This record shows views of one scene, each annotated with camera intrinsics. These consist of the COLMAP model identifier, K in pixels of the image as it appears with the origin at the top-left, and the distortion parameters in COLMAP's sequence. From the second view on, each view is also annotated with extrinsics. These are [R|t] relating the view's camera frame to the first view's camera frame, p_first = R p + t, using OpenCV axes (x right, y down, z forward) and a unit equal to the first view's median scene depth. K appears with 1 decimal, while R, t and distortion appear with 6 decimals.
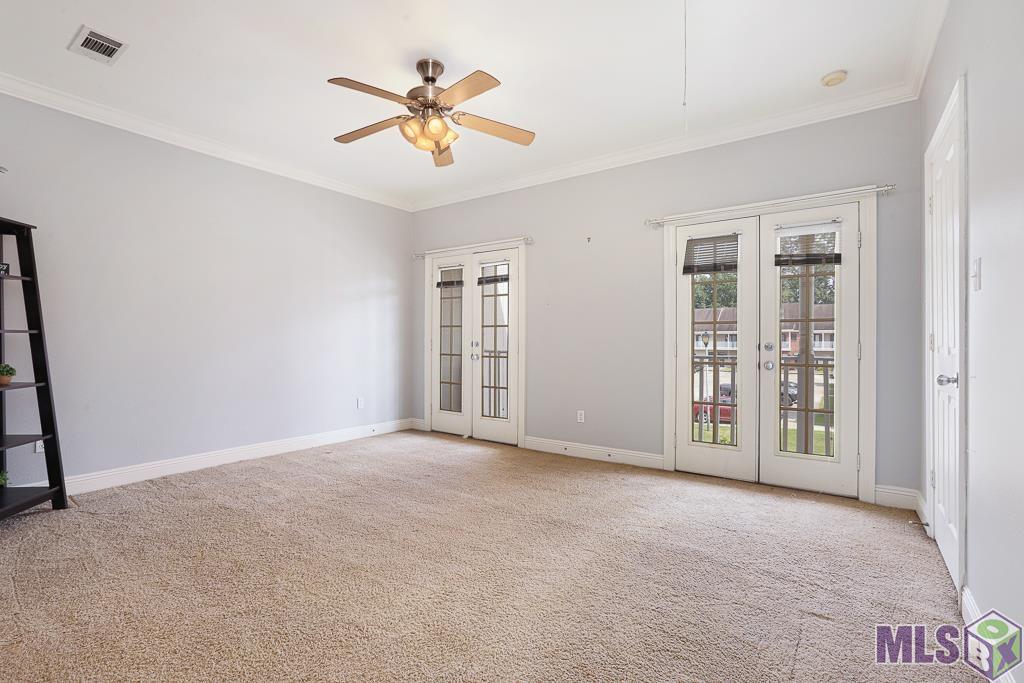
lens RADIAL K [[483.0, 0, 512.0], [0, 483.0, 341.5], [0, 0, 1]] dist [-0.030292, 0.035196]
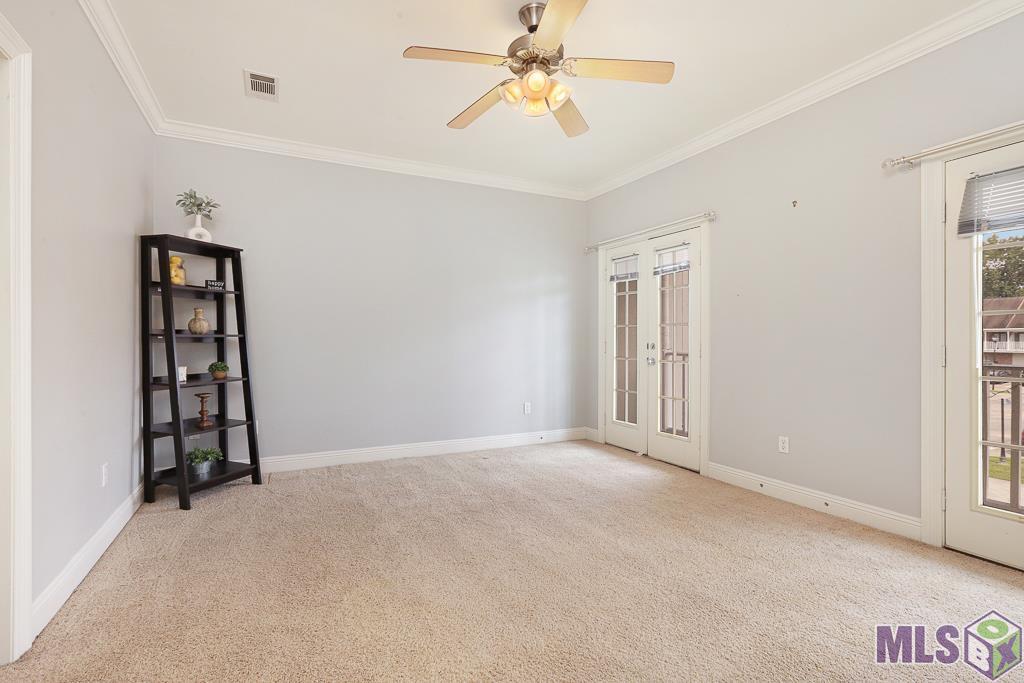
lens RADIAL K [[484.4, 0, 512.0], [0, 484.4, 341.5], [0, 0, 1]] dist [-0.026518, 0.021314]
pose [[0.887353, -0.002216, -0.461085, 0.127388], [0.001132, 0.999996, -0.002628, -0.000913], [0.461089, 0.001810, 0.887352, 0.174942]]
